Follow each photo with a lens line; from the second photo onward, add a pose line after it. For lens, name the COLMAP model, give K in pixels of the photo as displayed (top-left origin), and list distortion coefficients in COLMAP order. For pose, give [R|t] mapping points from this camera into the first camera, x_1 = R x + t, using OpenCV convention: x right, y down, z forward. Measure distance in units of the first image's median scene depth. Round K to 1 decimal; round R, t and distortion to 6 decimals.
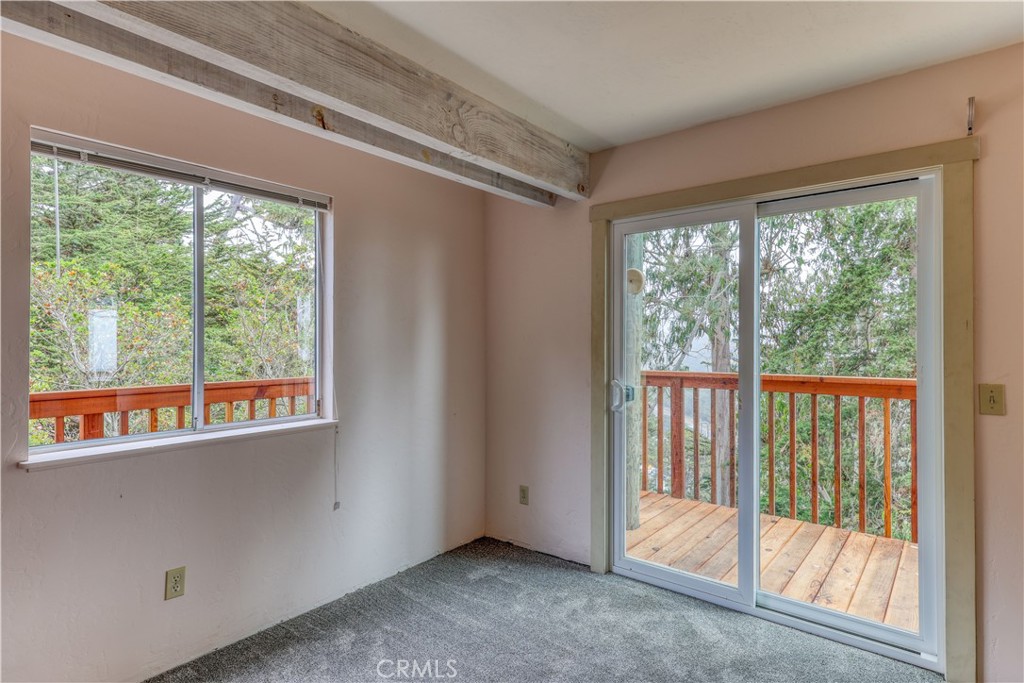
lens RADIAL K [[547.1, 0, 517.1], [0, 547.1, 333.5], [0, 0, 1]] dist [0.006471, -0.002402]
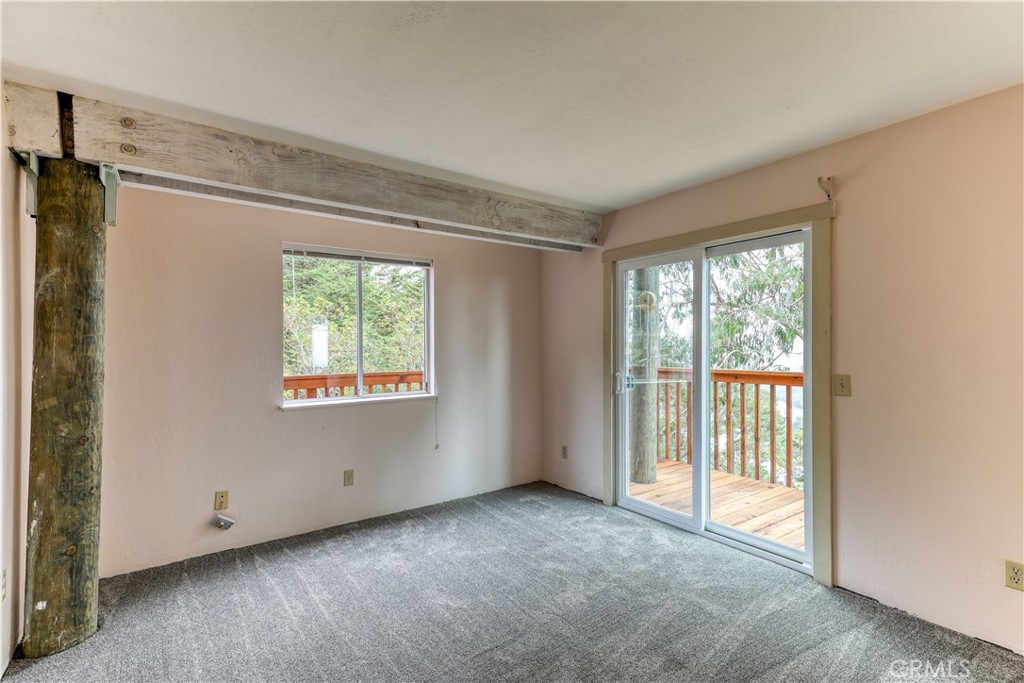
lens RADIAL K [[494.0, 0, 509.6], [0, 494.0, 338.2], [0, 0, 1]] dist [-0.003445, 0.000459]
pose [[0.959811, -0.010076, -0.280465, 0.292774], [0.010467, 0.999945, -0.000103, -0.008921], [0.280451, -0.002837, 0.959864, -0.354173]]
